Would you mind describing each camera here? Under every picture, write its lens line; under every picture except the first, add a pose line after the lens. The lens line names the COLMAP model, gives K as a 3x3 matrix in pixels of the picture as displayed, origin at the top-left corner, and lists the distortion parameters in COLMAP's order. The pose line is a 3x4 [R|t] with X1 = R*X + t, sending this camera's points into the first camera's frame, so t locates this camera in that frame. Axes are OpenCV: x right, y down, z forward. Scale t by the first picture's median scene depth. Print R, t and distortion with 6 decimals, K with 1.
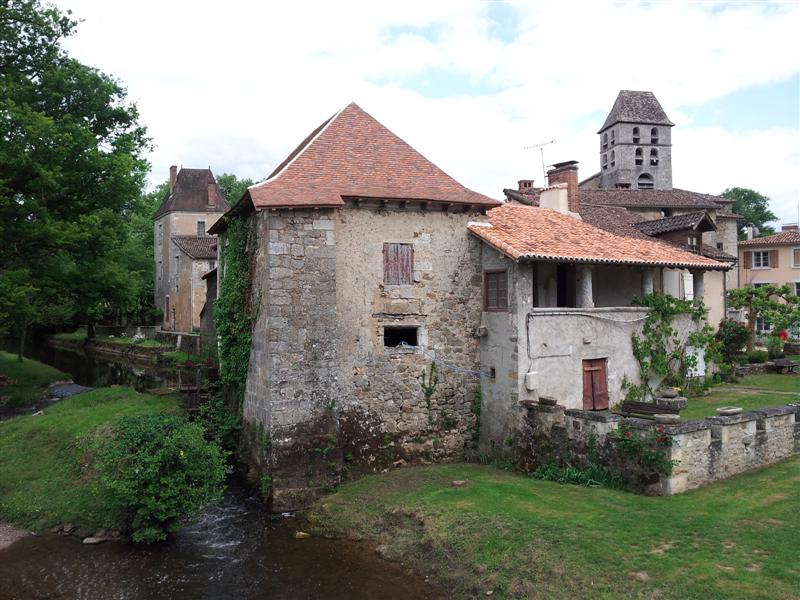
lens RADIAL K [[700.3, 0, 401.4], [0, 700.3, 294.6], [0, 0, 1]] dist [0.047065, -0.149279]
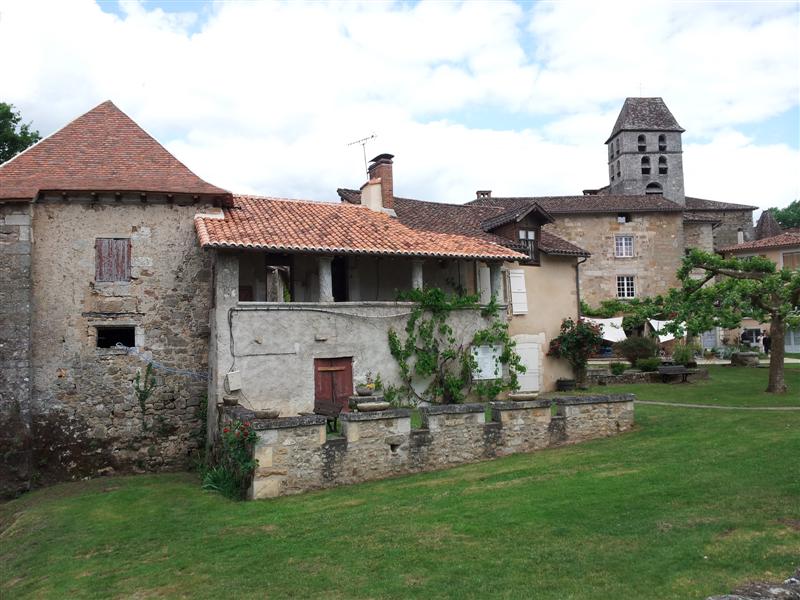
lens RADIAL K [[700.3, 0, 406.5], [0, 700.3, 294.9], [0, 0, 1]] dist [0.047065, -0.149279]
pose [[0.992439, -0.026744, -0.119791, 0.497658], [0.021554, 0.998781, -0.044412, 0.053617], [0.120833, 0.041495, 0.991805, 0.106303]]
